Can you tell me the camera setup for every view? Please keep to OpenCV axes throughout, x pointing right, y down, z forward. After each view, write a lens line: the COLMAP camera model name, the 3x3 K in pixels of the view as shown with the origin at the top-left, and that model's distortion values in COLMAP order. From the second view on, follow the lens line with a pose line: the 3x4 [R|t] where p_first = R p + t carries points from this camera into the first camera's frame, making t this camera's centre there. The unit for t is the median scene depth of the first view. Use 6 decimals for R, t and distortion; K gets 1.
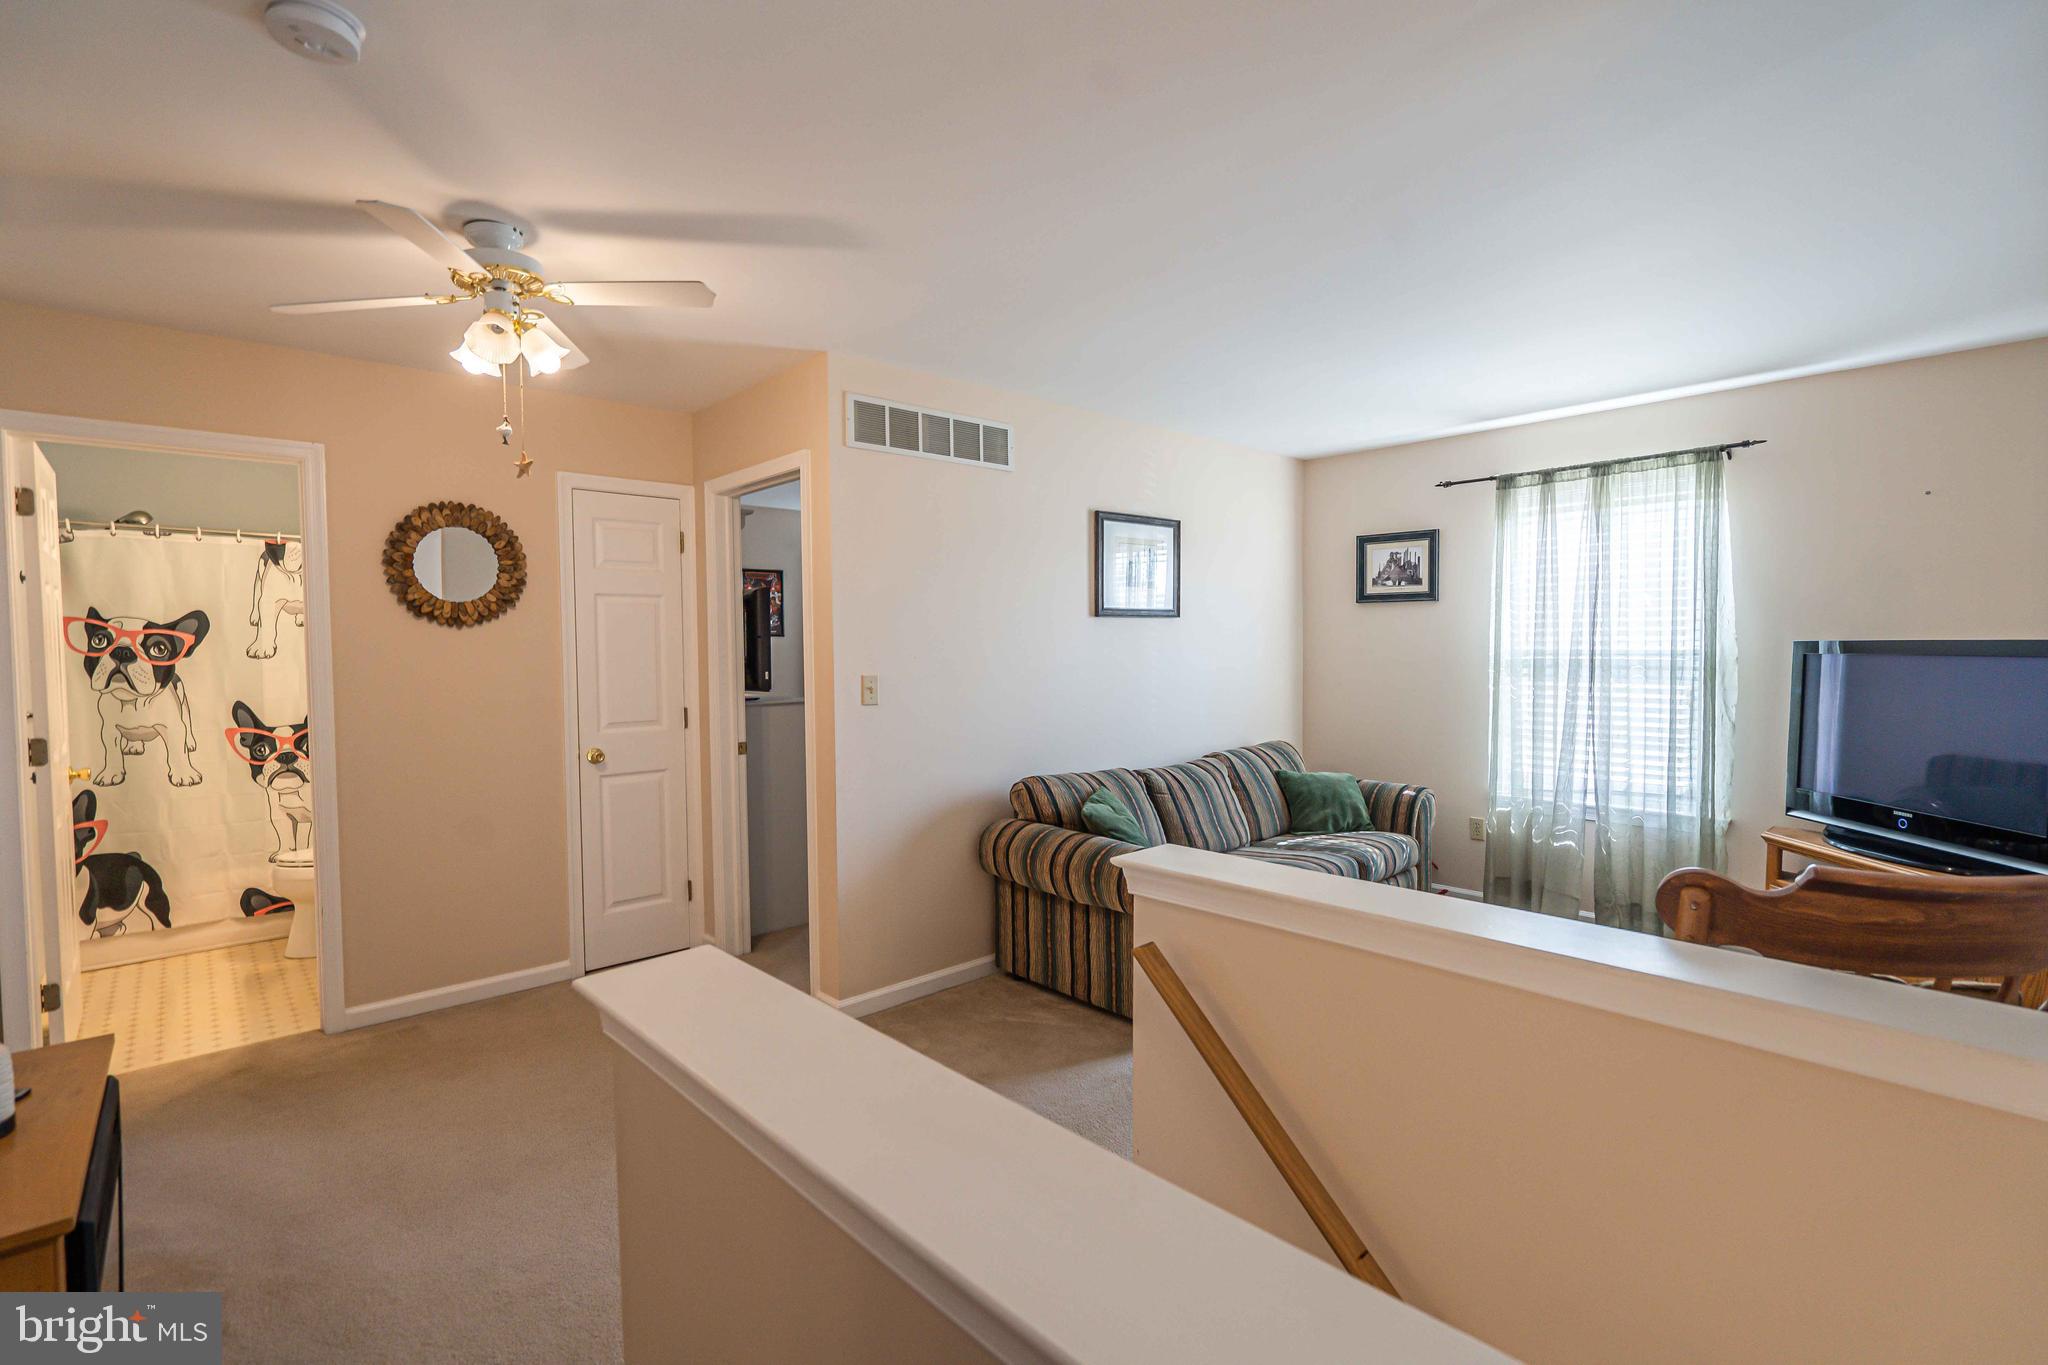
lens RADIAL K [[947.2, 0, 1024.0], [0, 947.2, 682.5], [0, 0, 1]] dist [-0.000774, 0.001360]
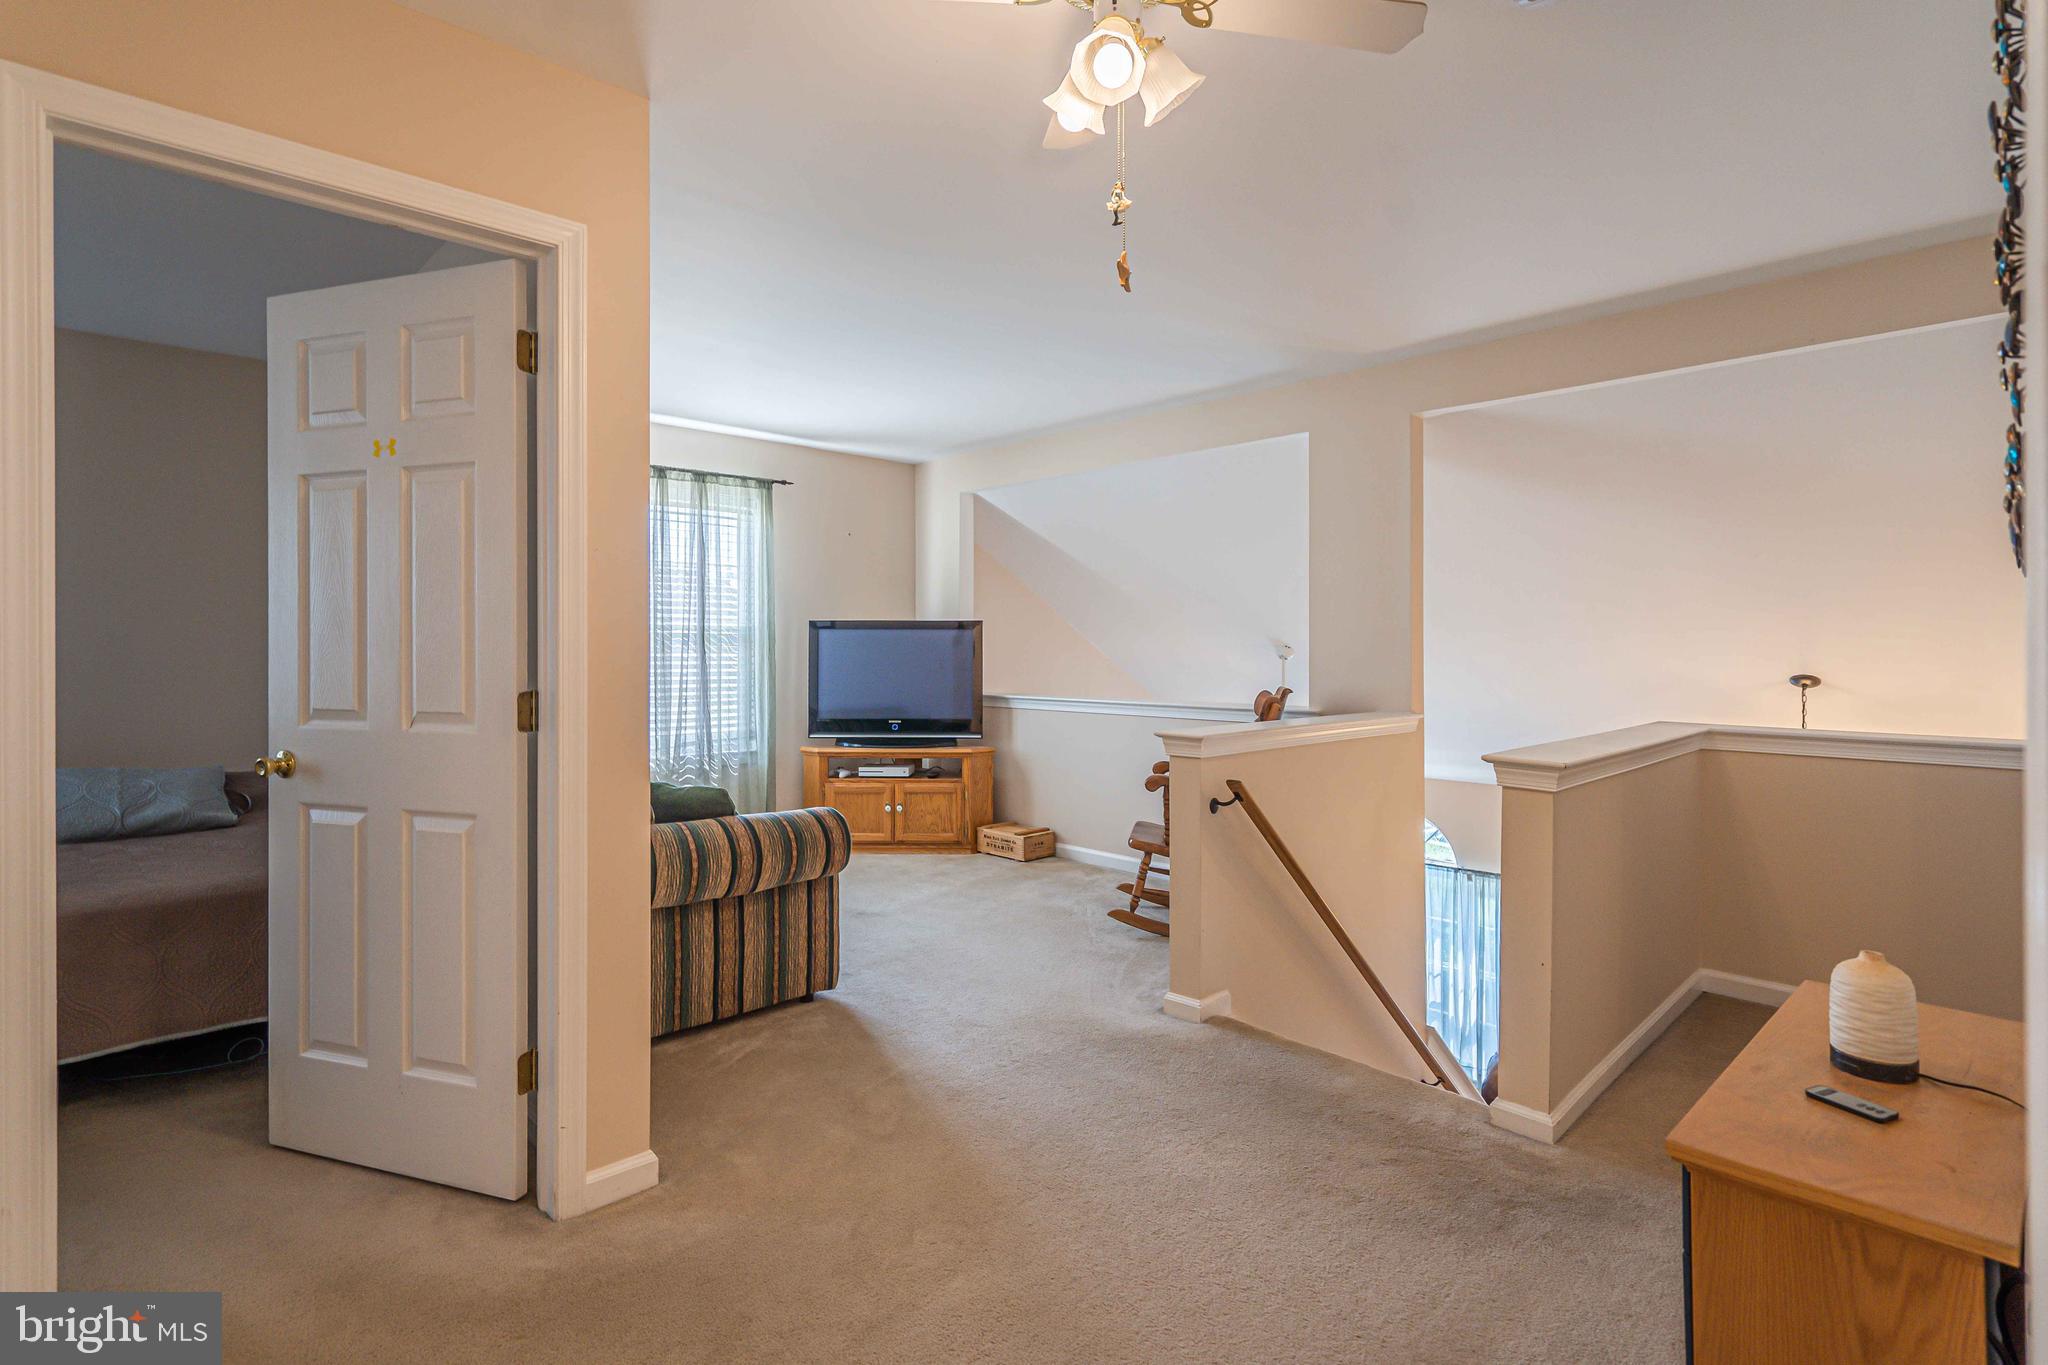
lens RADIAL K [[1014.7, 0, 1035.9], [0, 1014.7, 650.9], [0, 0, 1]] dist [0.000950, -0.000012]
pose [[-0.035892, 0.003758, 0.999349, -0.685185], [0.039064, 0.999234, -0.002355, 0.018298], [-0.998592, 0.038954, -0.036012, 0.600485]]
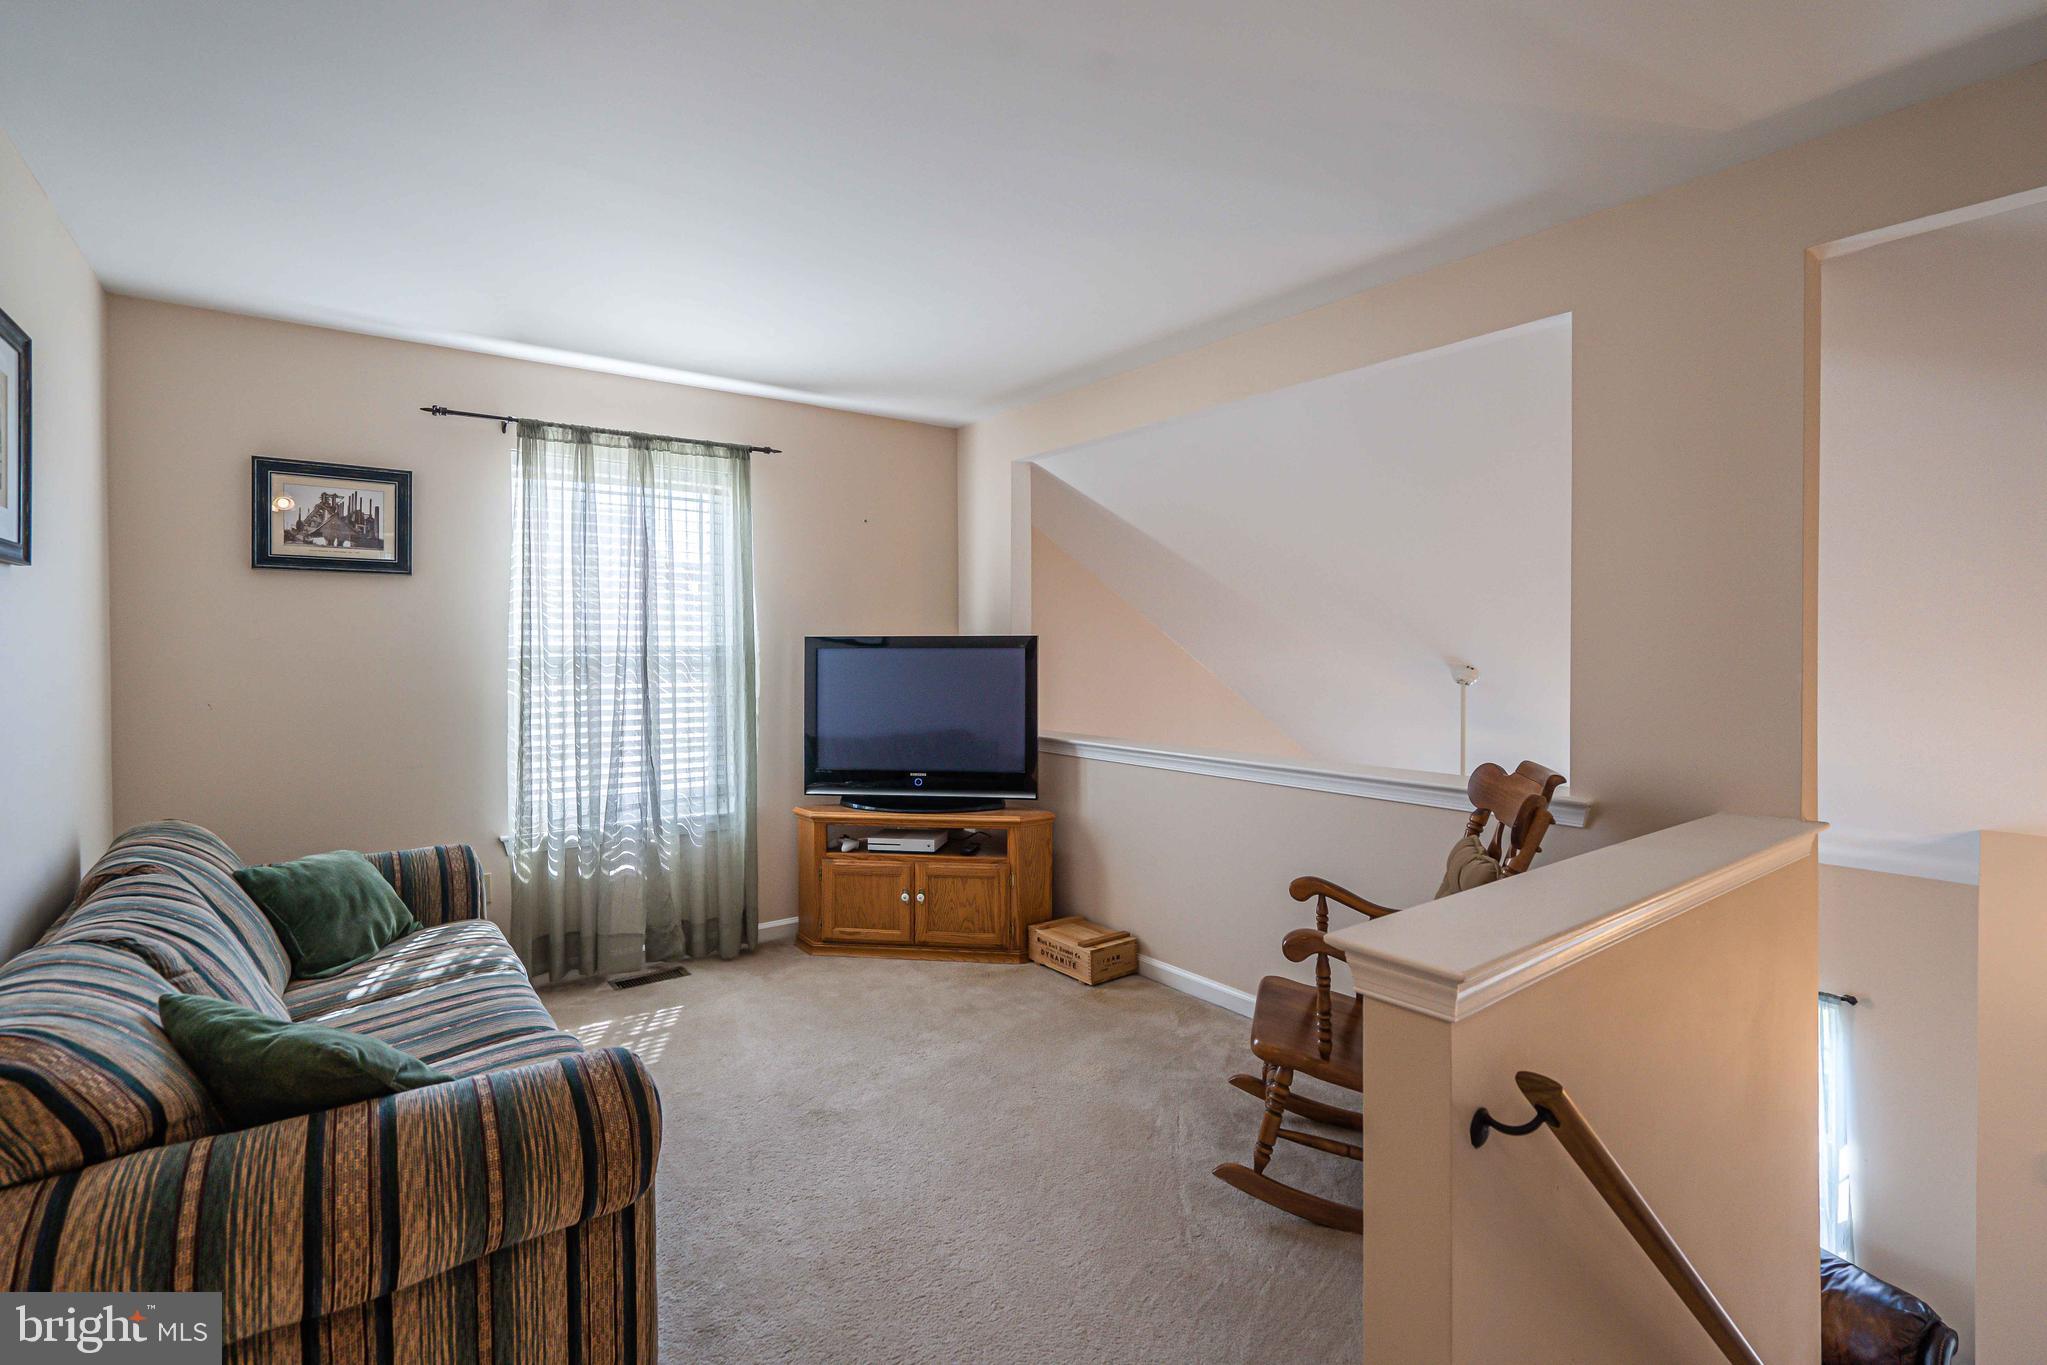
lens RADIAL K [[953.8, 0, 1019.4], [0, 953.8, 653.8], [0, 0, 1]] dist [-0.001214, 0.000457]
pose [[0.096287, -0.003155, 0.995349, -0.236533], [0.041628, 0.999133, -0.000860, -0.010979], [-0.994483, 0.041517, 0.096335, 0.549967]]
